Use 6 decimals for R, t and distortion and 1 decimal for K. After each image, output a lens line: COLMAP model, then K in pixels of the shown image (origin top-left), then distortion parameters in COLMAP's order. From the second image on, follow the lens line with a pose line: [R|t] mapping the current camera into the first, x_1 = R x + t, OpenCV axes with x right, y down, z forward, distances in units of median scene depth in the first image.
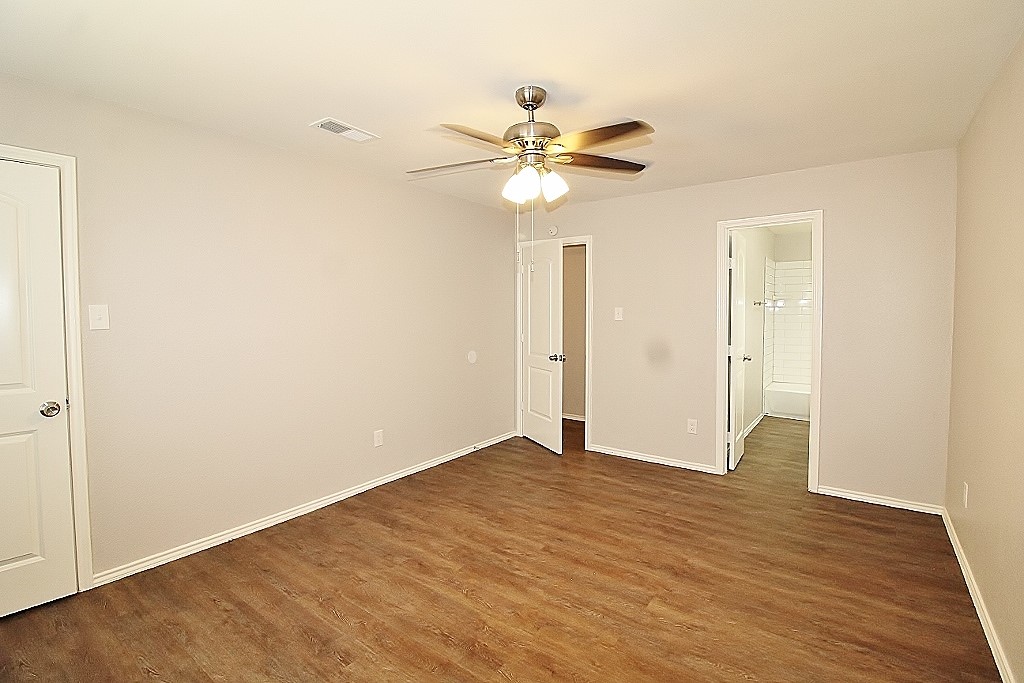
lens RADIAL K [[474.4, 0, 512.7], [0, 474.4, 329.0], [0, 0, 1]] dist [-0.001133, -0.012315]
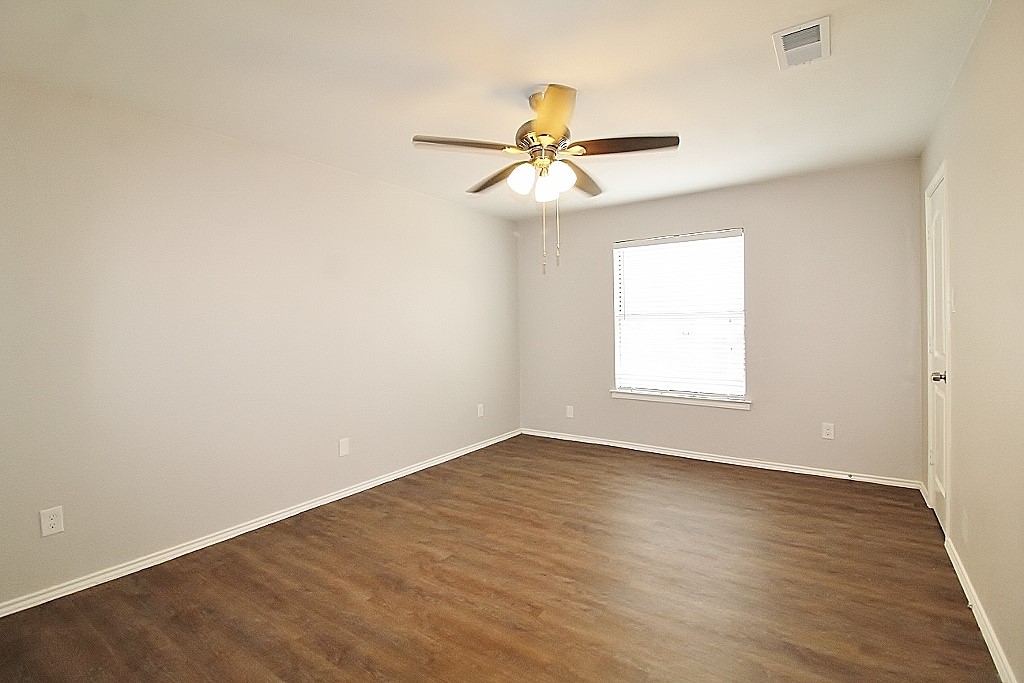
lens RADIAL K [[474.4, 0, 512.7], [0, 474.4, 329.0], [0, 0, 1]] dist [-0.001133, -0.012315]
pose [[-0.999500, 0.018109, -0.025935, 0.134219], [0.016747, 0.998517, 0.051809, -0.032728], [0.026835, 0.051348, -0.998320, 1.926483]]
